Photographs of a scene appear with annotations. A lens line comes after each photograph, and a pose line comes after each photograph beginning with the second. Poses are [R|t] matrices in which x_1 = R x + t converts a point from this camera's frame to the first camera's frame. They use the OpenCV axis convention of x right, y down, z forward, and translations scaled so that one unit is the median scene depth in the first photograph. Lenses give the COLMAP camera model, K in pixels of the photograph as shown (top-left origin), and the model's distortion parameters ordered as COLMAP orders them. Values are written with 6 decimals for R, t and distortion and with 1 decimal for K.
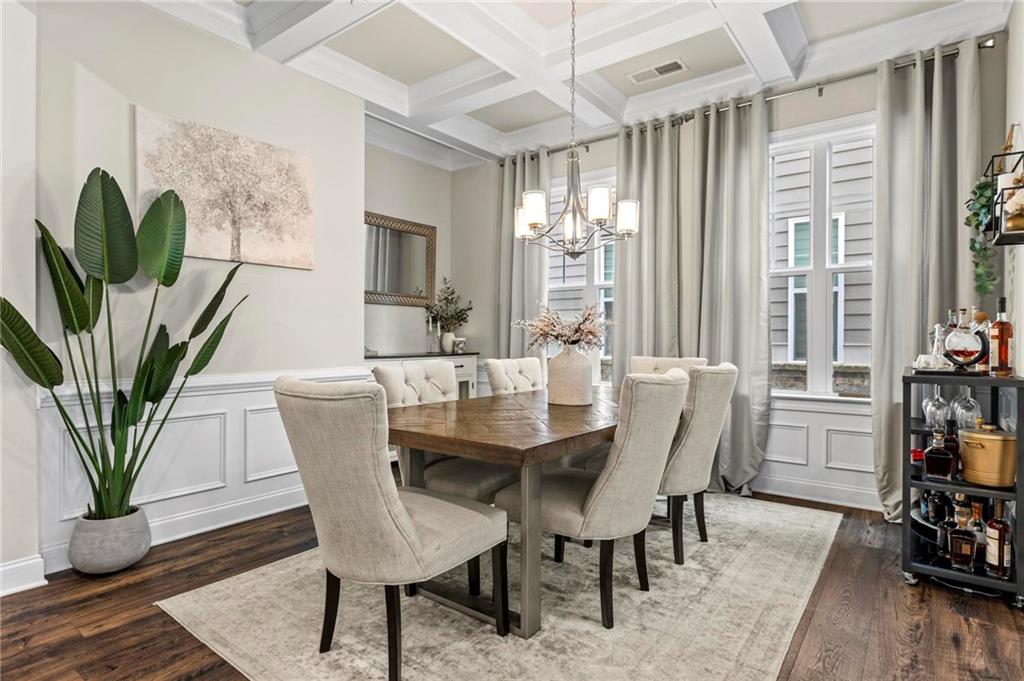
lens RADIAL K [[530.9, 0, 507.5], [0, 530.9, 344.6], [0, 0, 1]] dist [0.005055, 0.001074]
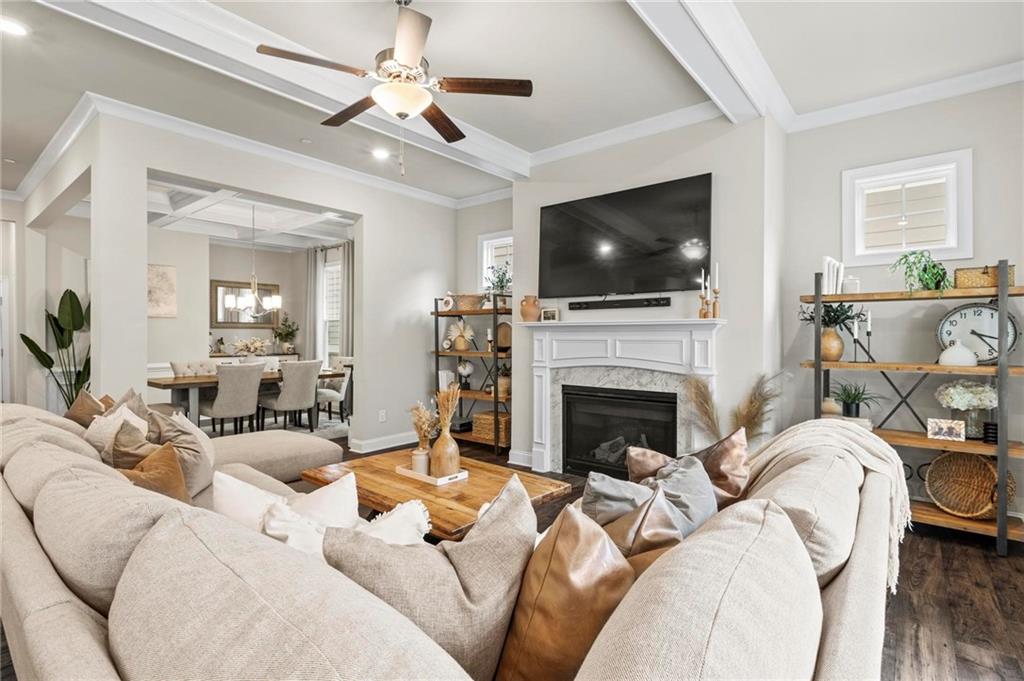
lens RADIAL K [[483.8, 0, 517.9], [0, 483.8, 339.1], [0, 0, 1]] dist [-0.001632, -0.001848]
pose [[0.999434, -0.005057, -0.033252, 1.164204], [0.005006, 0.999986, -0.001615, -0.041778], [0.033259, 0.001447, 0.999446, -1.003278]]
